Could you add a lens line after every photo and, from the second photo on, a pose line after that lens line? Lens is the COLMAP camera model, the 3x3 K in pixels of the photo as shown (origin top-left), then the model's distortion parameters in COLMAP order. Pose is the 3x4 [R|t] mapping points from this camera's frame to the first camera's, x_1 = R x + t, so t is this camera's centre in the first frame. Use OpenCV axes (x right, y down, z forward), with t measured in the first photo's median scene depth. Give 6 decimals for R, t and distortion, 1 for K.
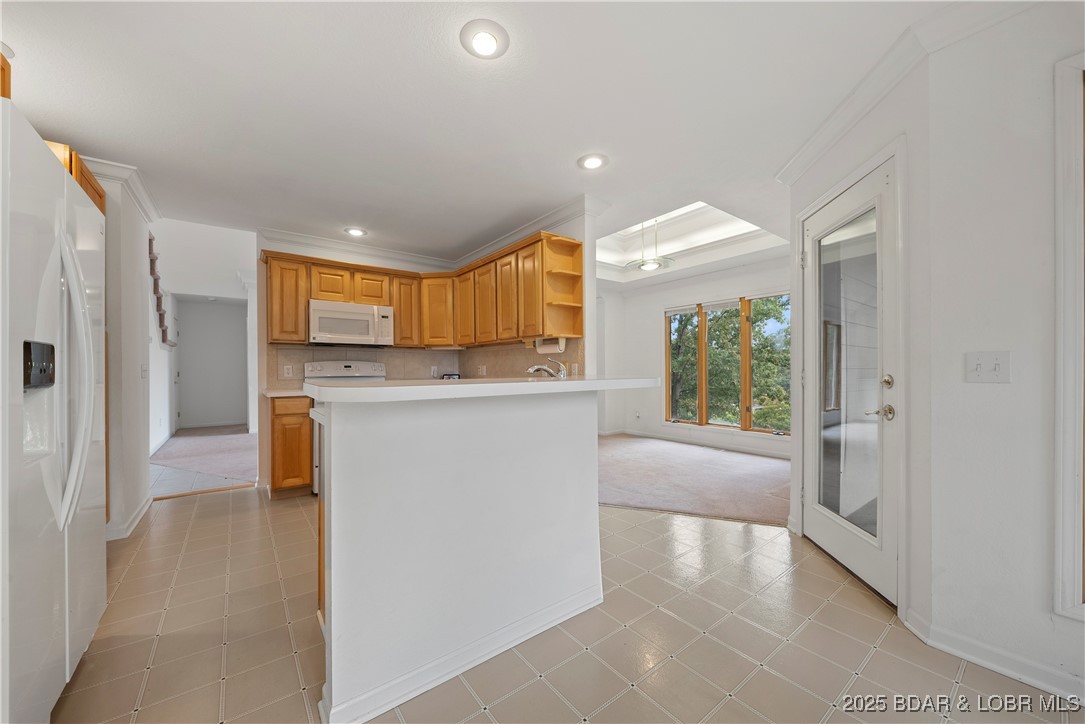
lens RADIAL K [[397.6, 0, 533.4], [0, 397.6, 372.8], [0, 0, 1]] dist [-0.001075, -0.000400]
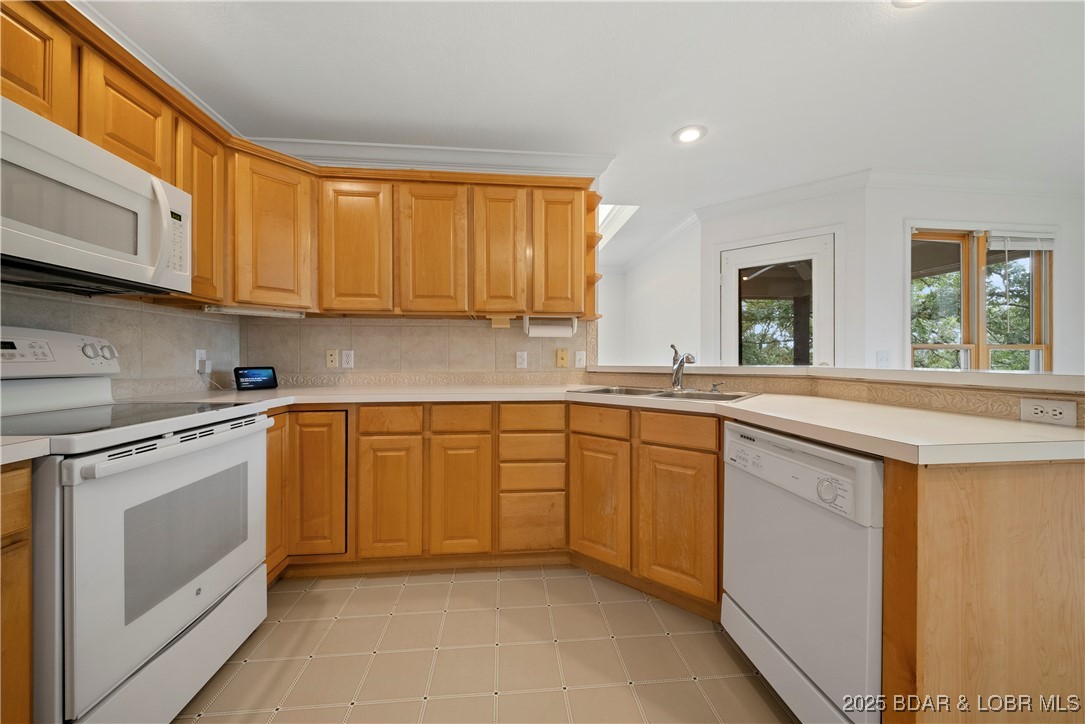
lens RADIAL K [[414.6, 0, 510.8], [0, 414.6, 360.4], [0, 0, 1]] dist [0.015558, -0.011071]
pose [[0.514624, 0.000404, 0.857416, -0.554943], [0.003248, 0.999992, -0.002420, -0.002401], [-0.857410, 0.004030, 0.514619, 0.536361]]
